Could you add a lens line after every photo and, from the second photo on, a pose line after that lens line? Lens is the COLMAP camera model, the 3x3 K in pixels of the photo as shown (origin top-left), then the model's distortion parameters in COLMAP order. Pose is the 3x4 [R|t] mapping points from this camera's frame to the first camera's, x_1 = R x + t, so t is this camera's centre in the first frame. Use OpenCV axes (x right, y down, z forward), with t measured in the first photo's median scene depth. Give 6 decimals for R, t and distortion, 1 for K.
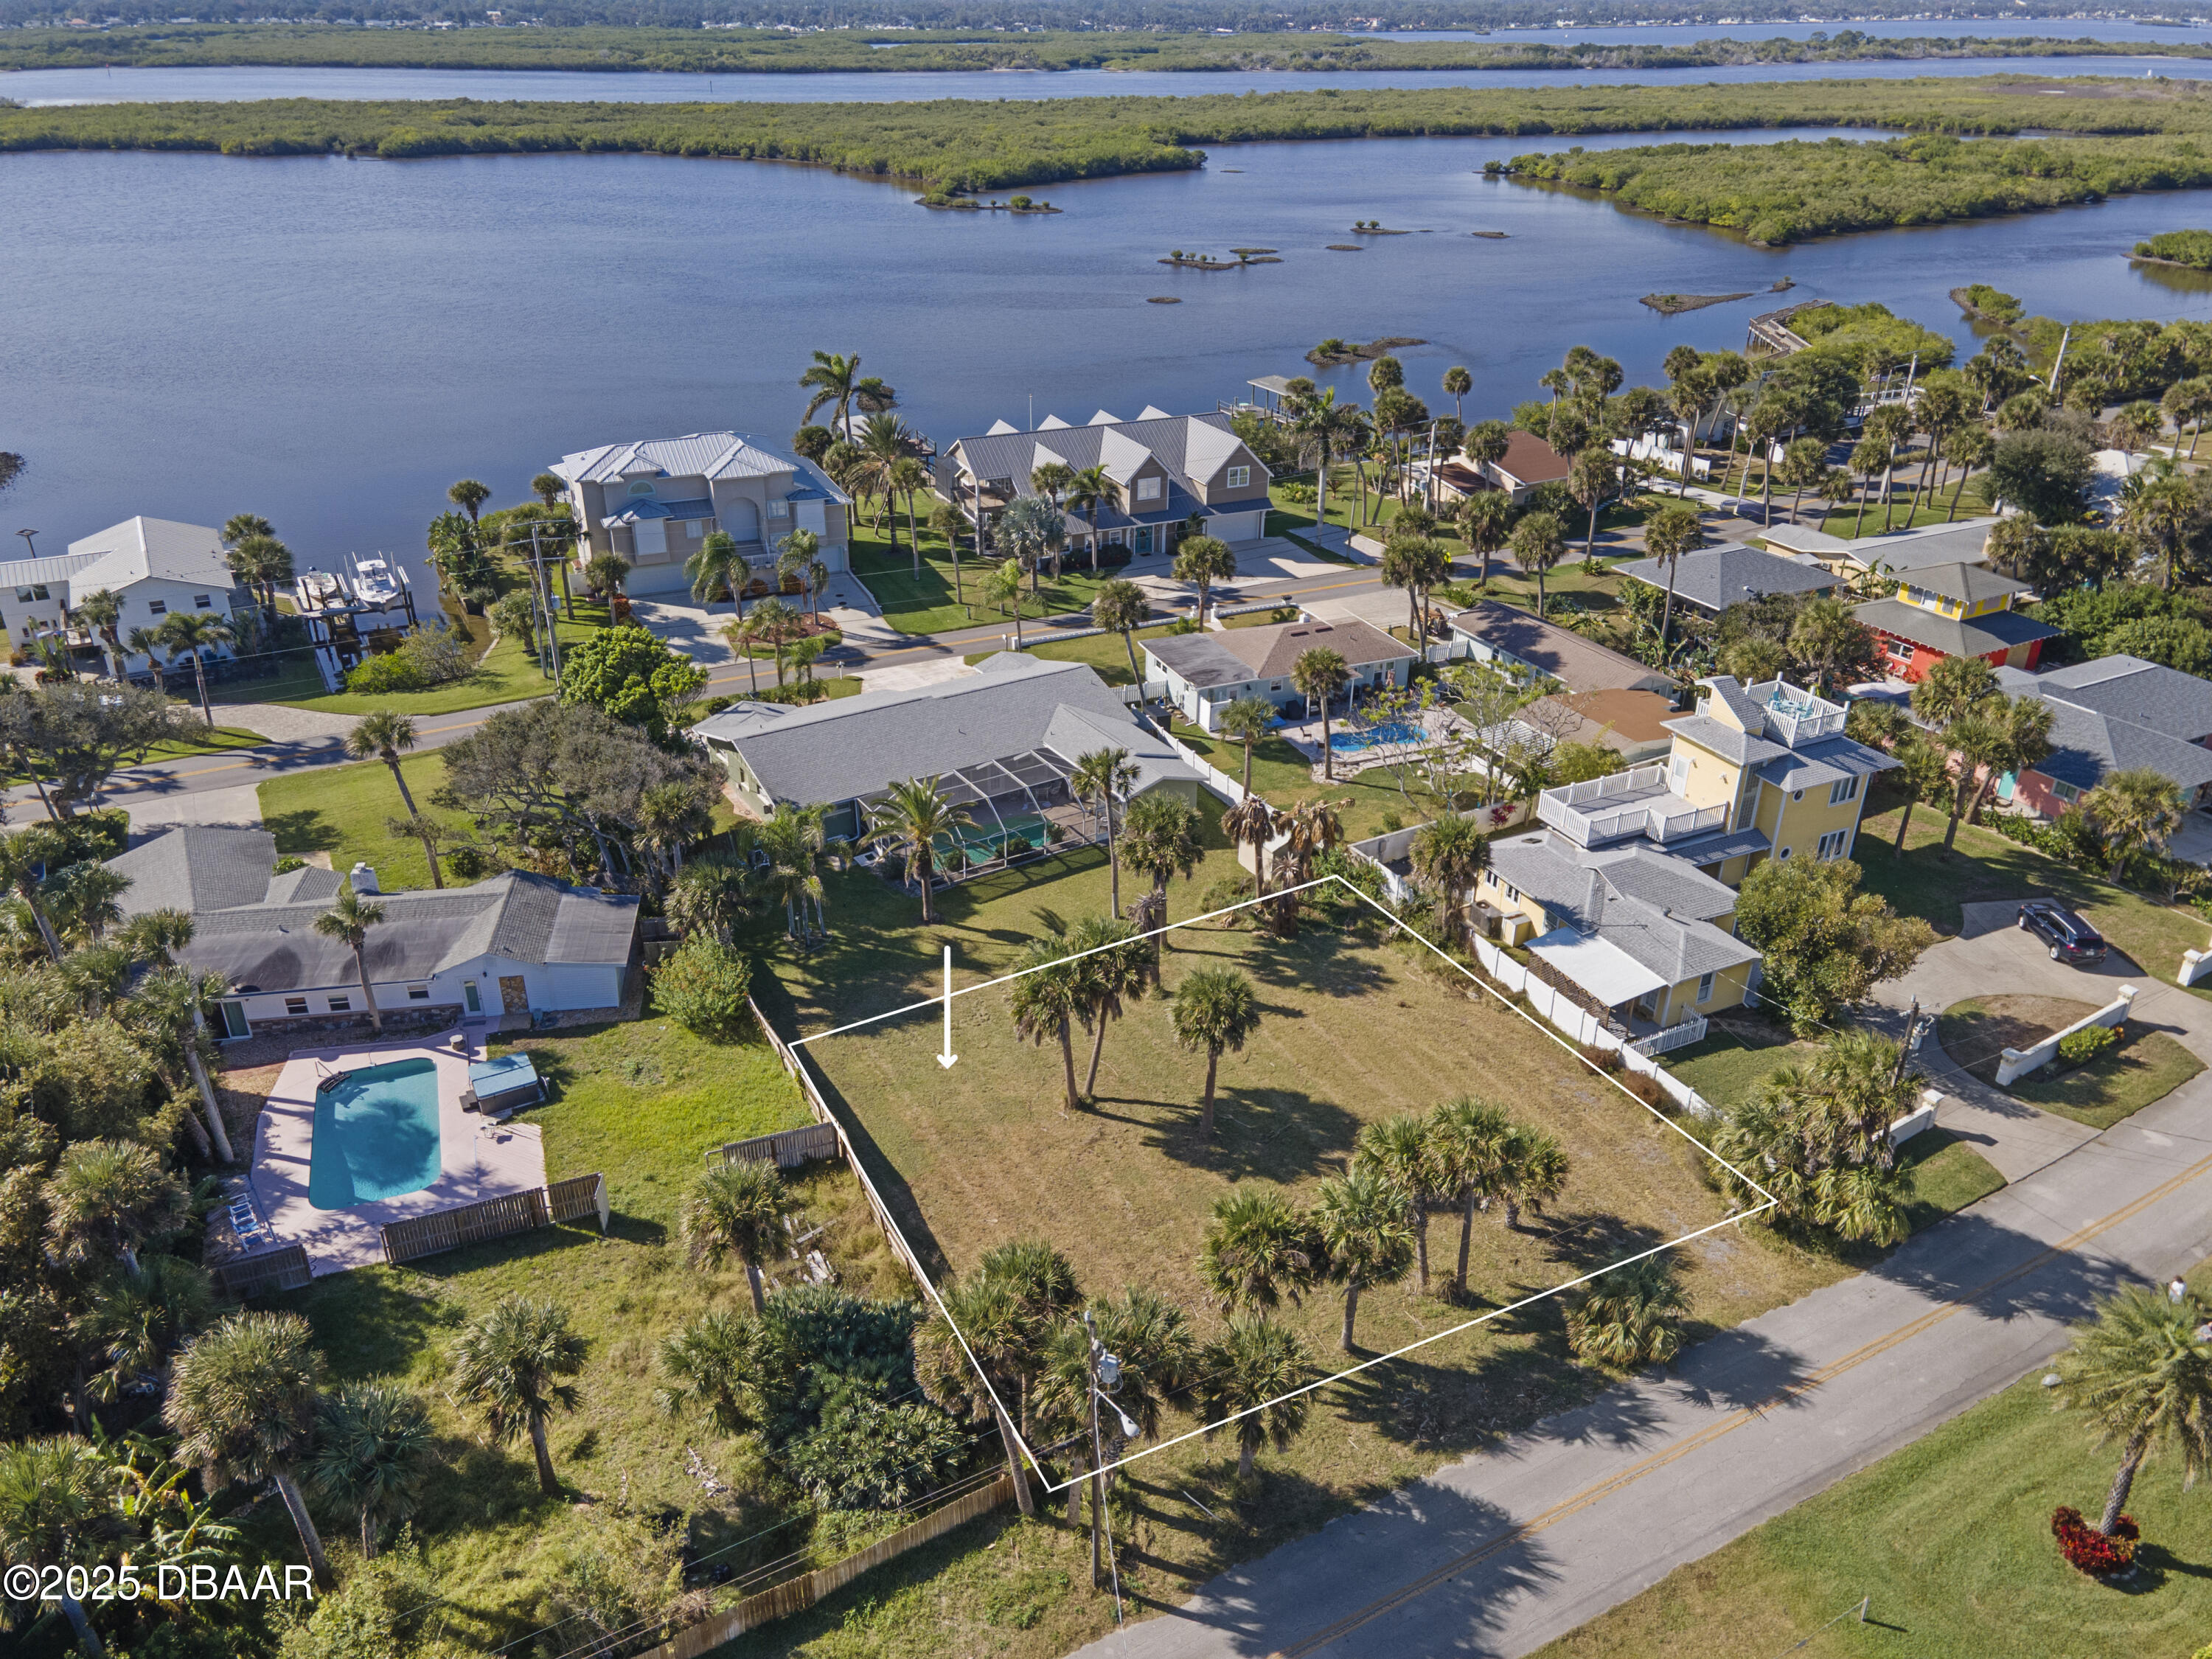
lens RADIAL K [[1617.8, 0, 1101.2], [0, 1617.8, 830.1], [0, 0, 1]] dist [0.028024, 0.030550]
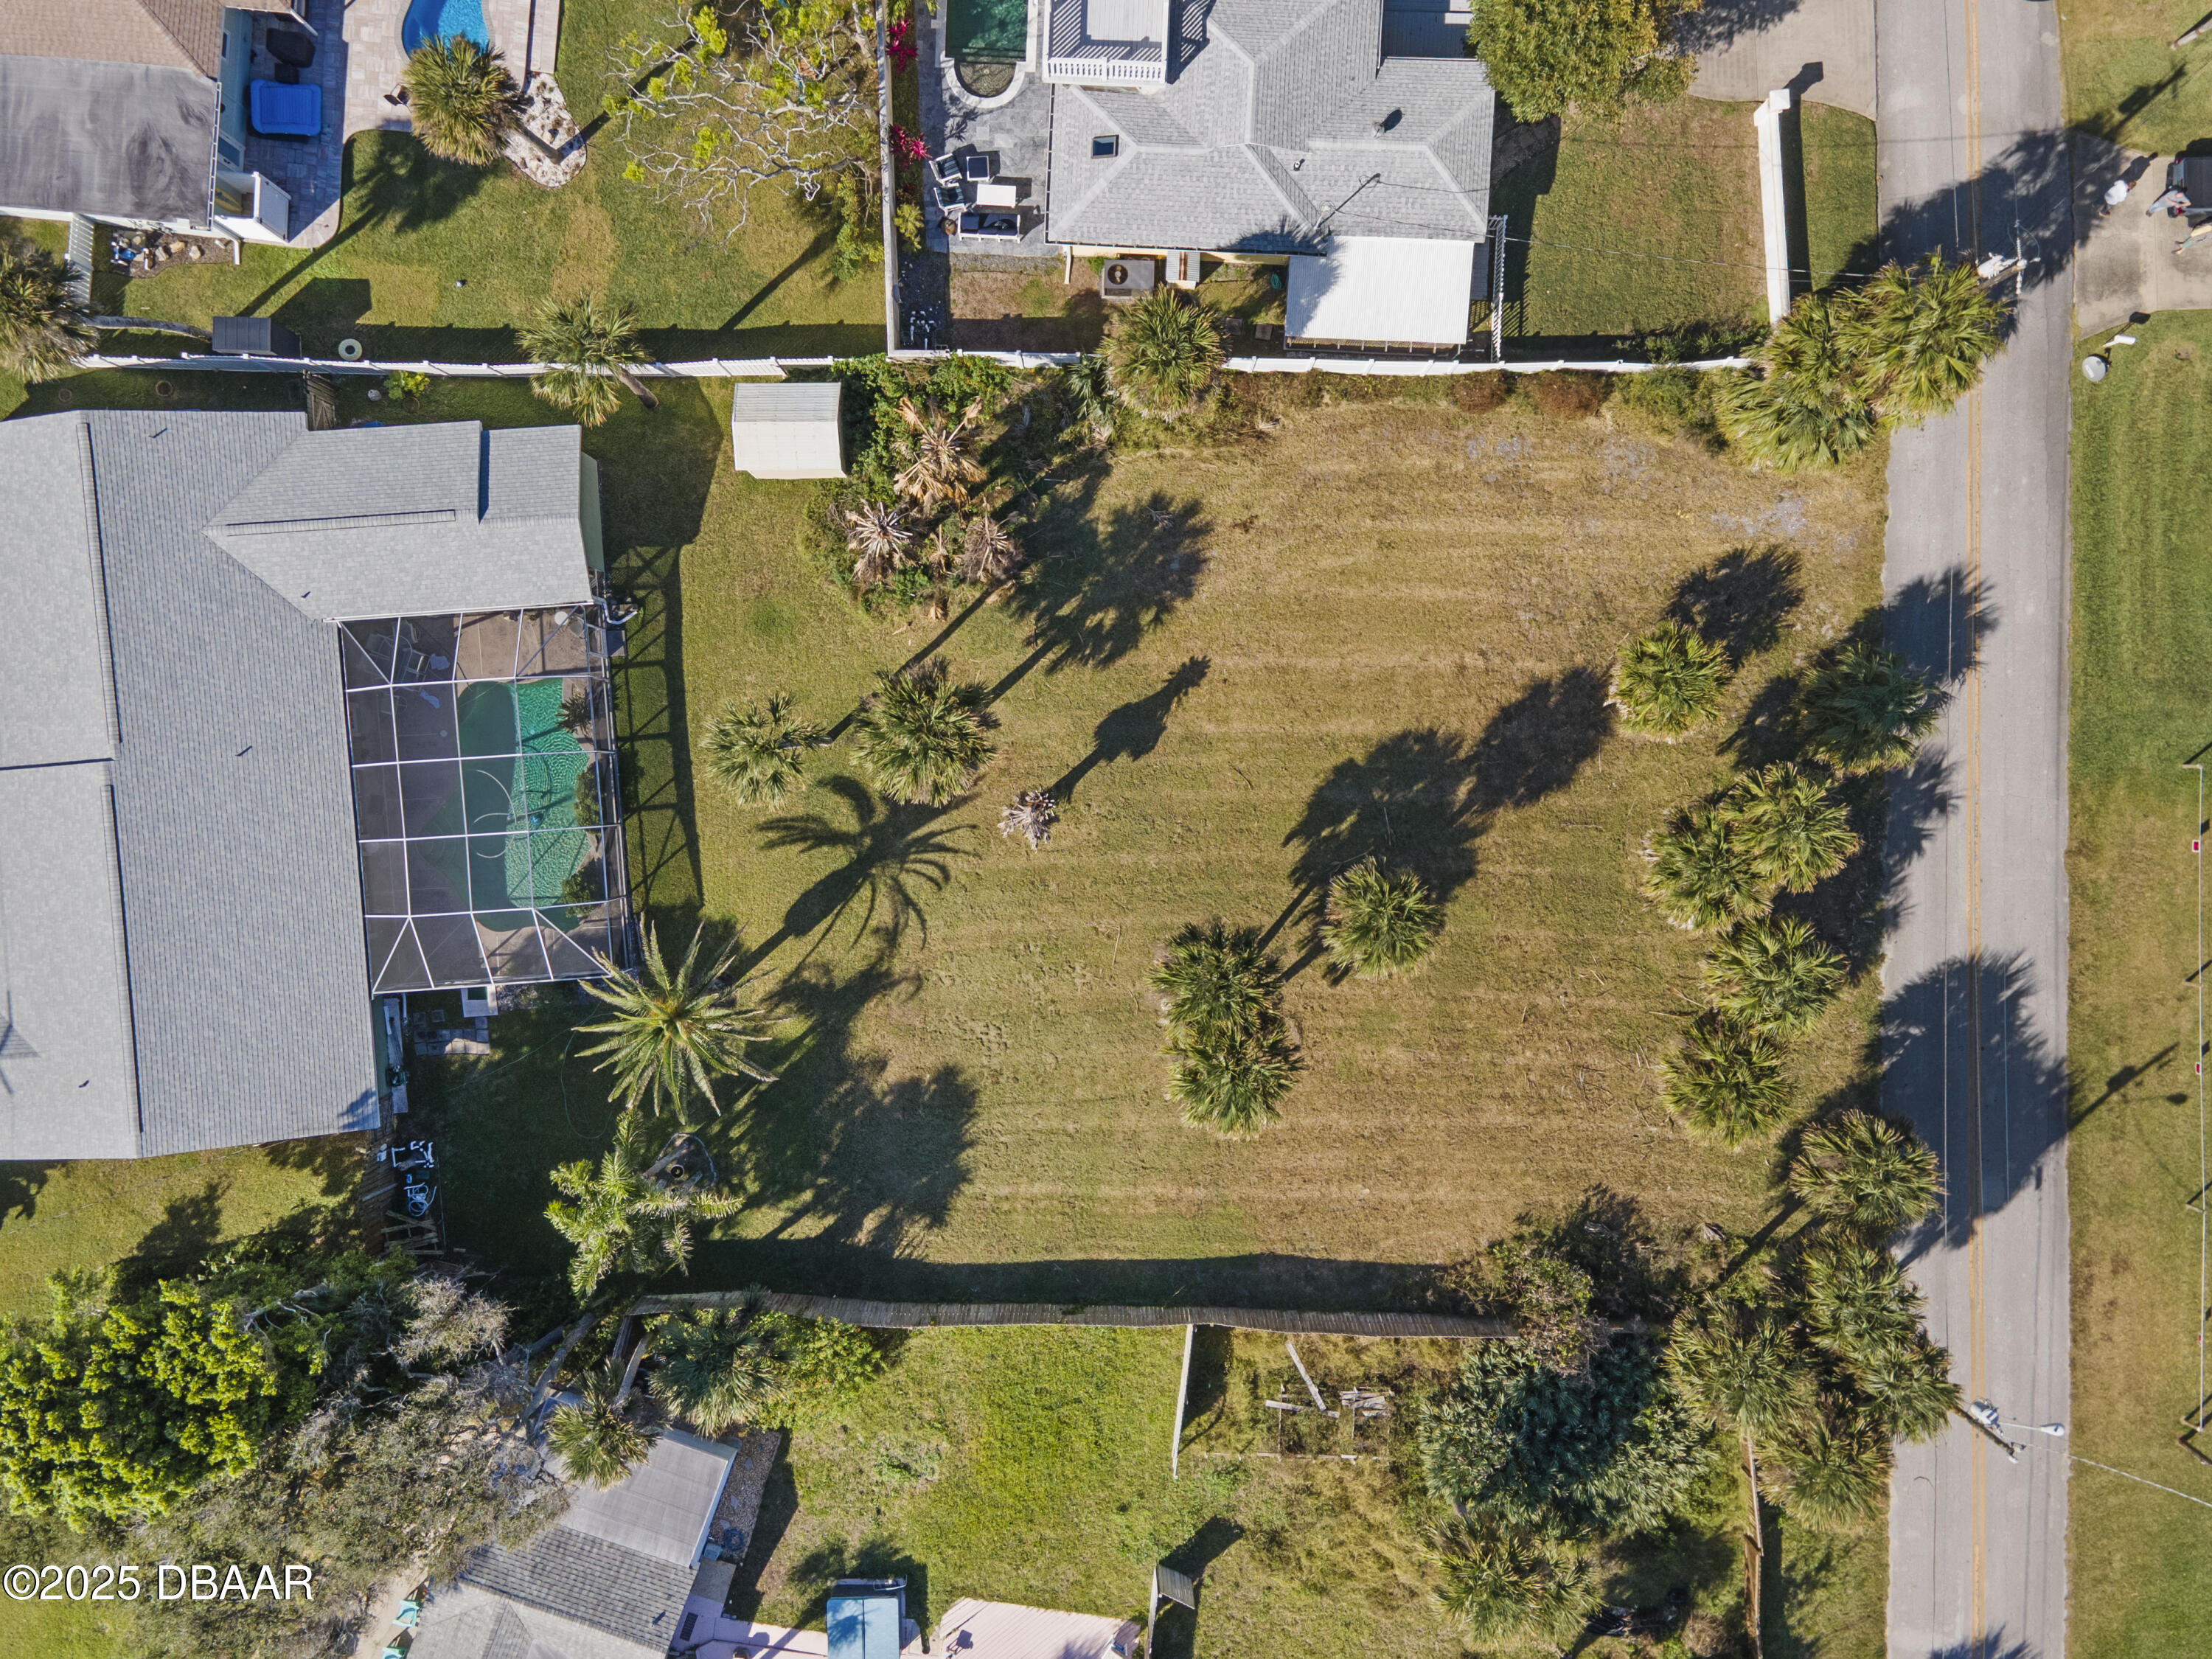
lens RADIAL K [[1617.8, 0, 1101.2], [0, 1617.8, 830.1], [0, 0, 1]] dist [0.028024, 0.030550]
pose [[0.477180, -0.878399, -0.026736, 0.036332], [0.419922, 0.201181, 0.884981, -0.372687], [-0.771988, -0.433522, 0.464858, 0.442475]]
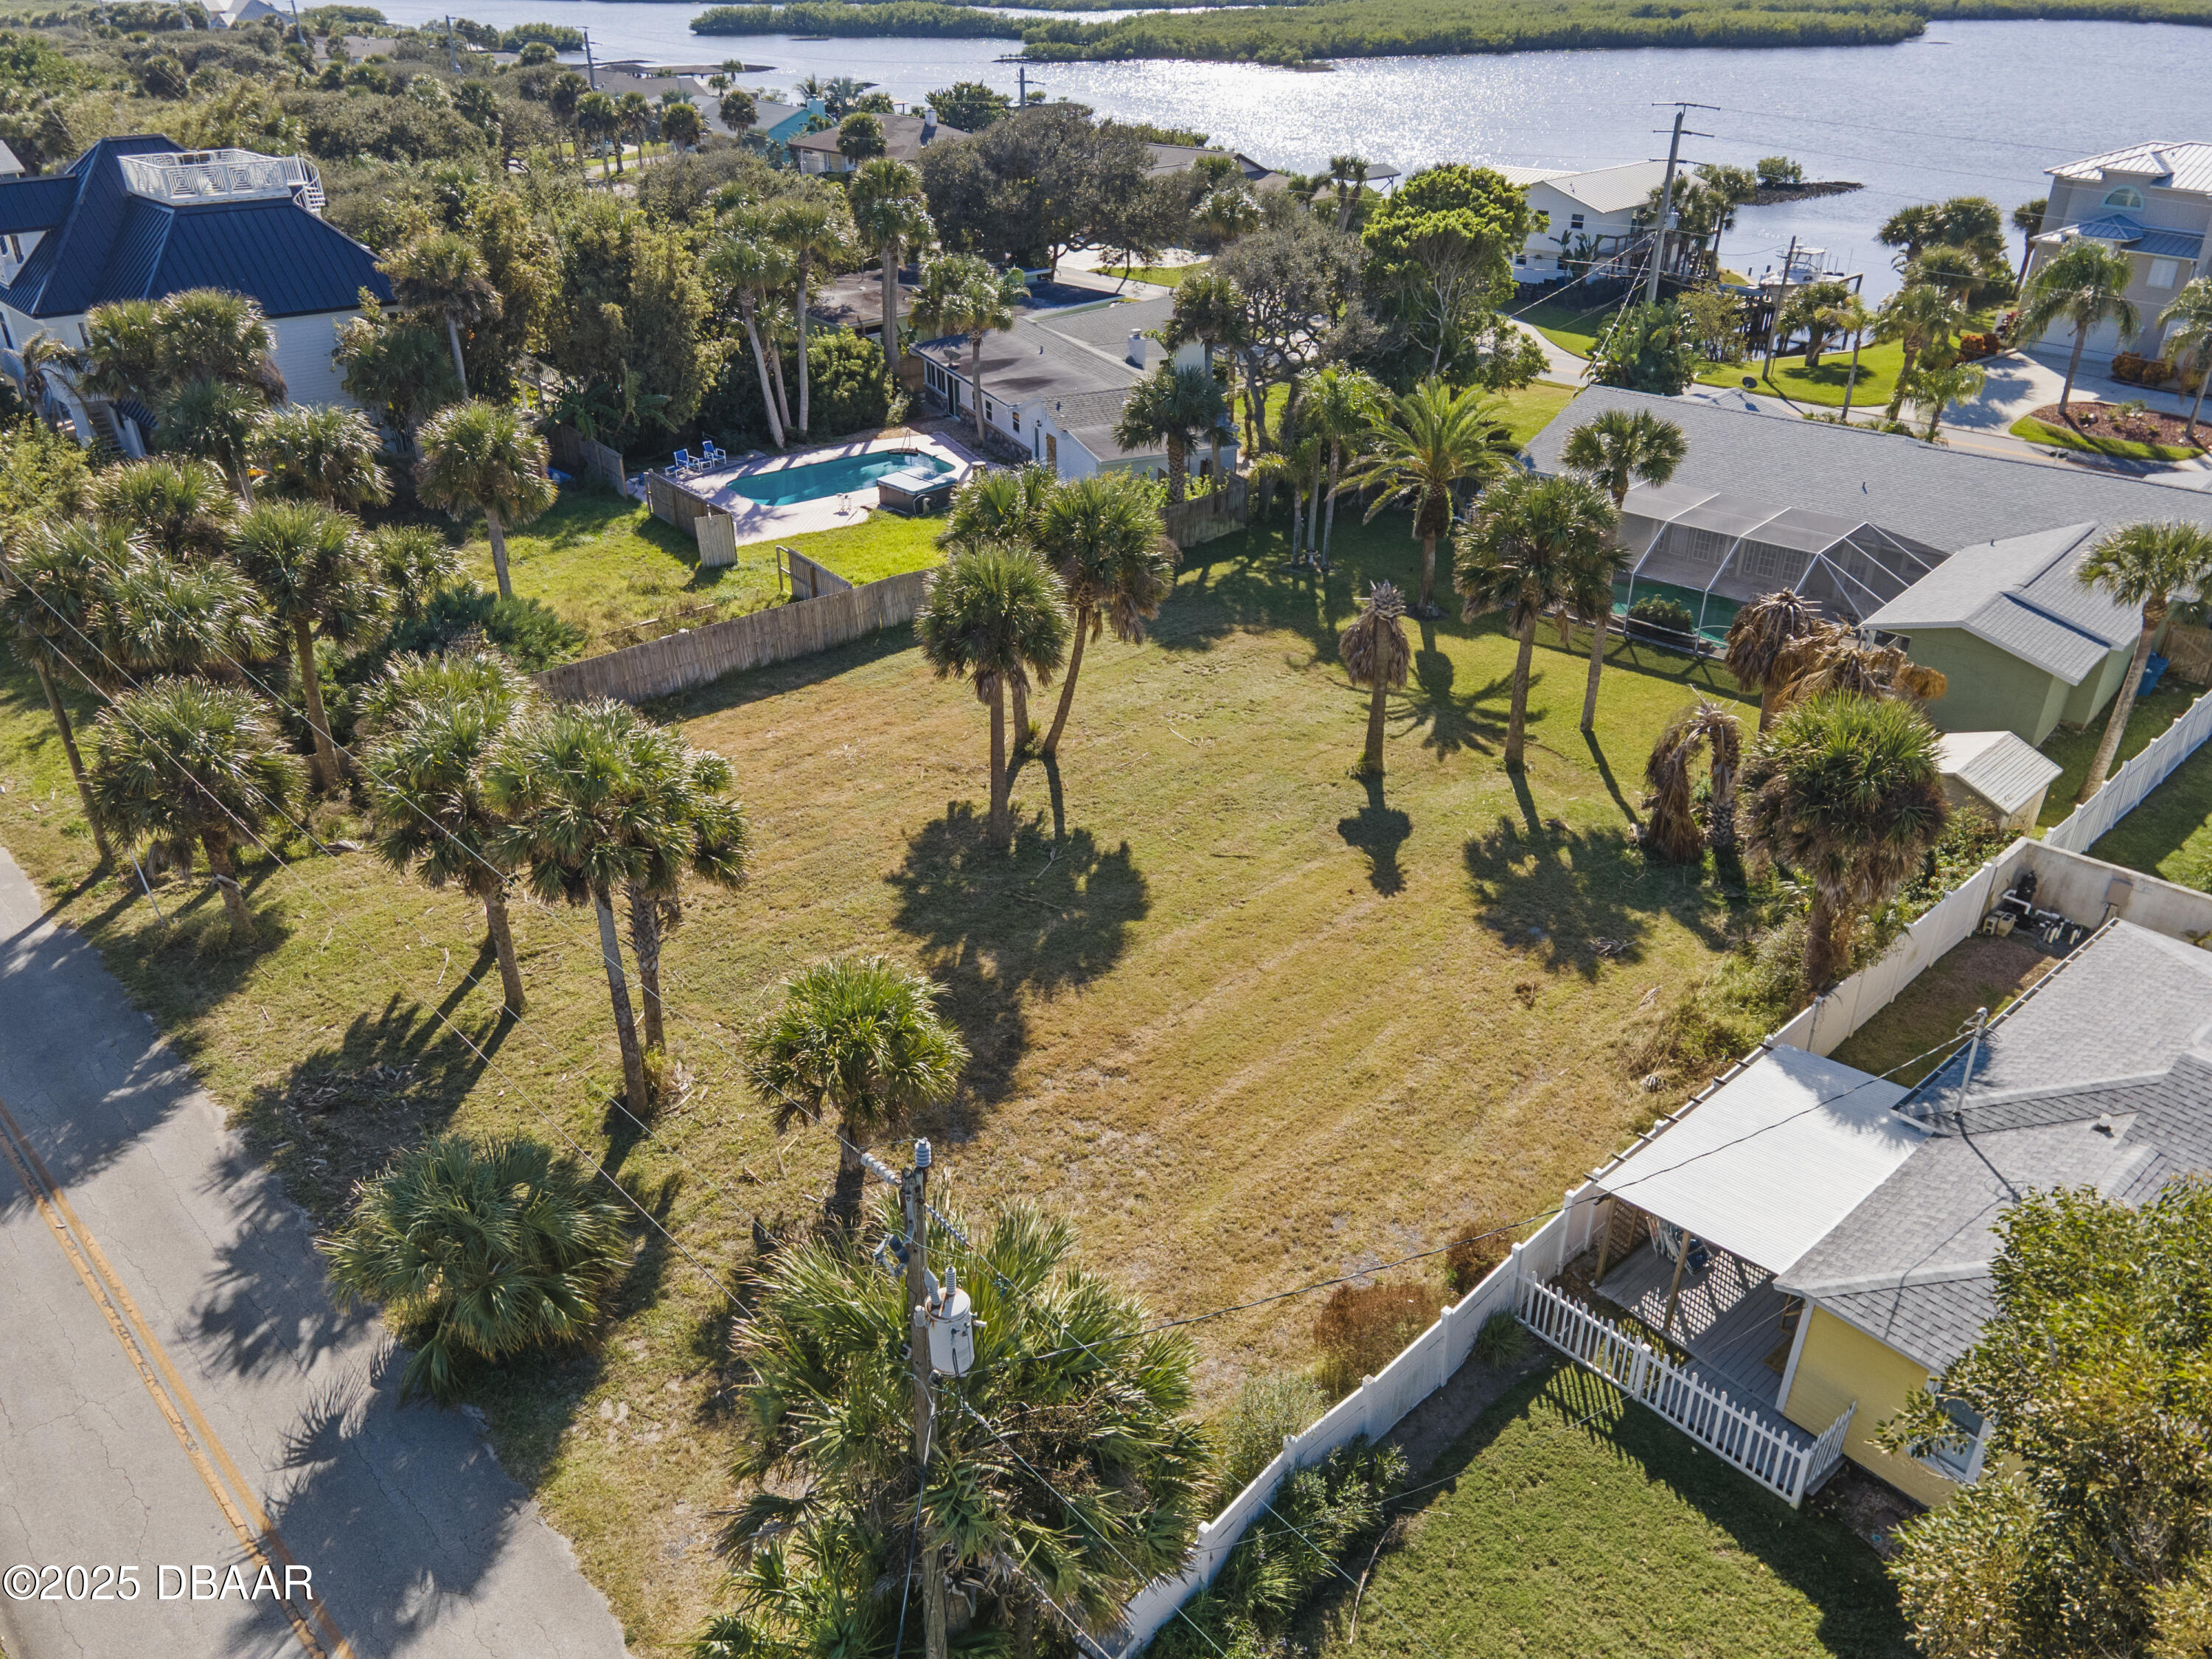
lens RADIAL K [[1617.8, 0, 1101.2], [0, 1617.8, 830.1], [0, 0, 1]] dist [0.028024, 0.030550]
pose [[0.264813, 0.457641, -0.848787, 0.362302], [-0.442696, 0.839668, 0.314607, -0.017115], [0.856676, 0.292442, 0.424951, 0.465531]]
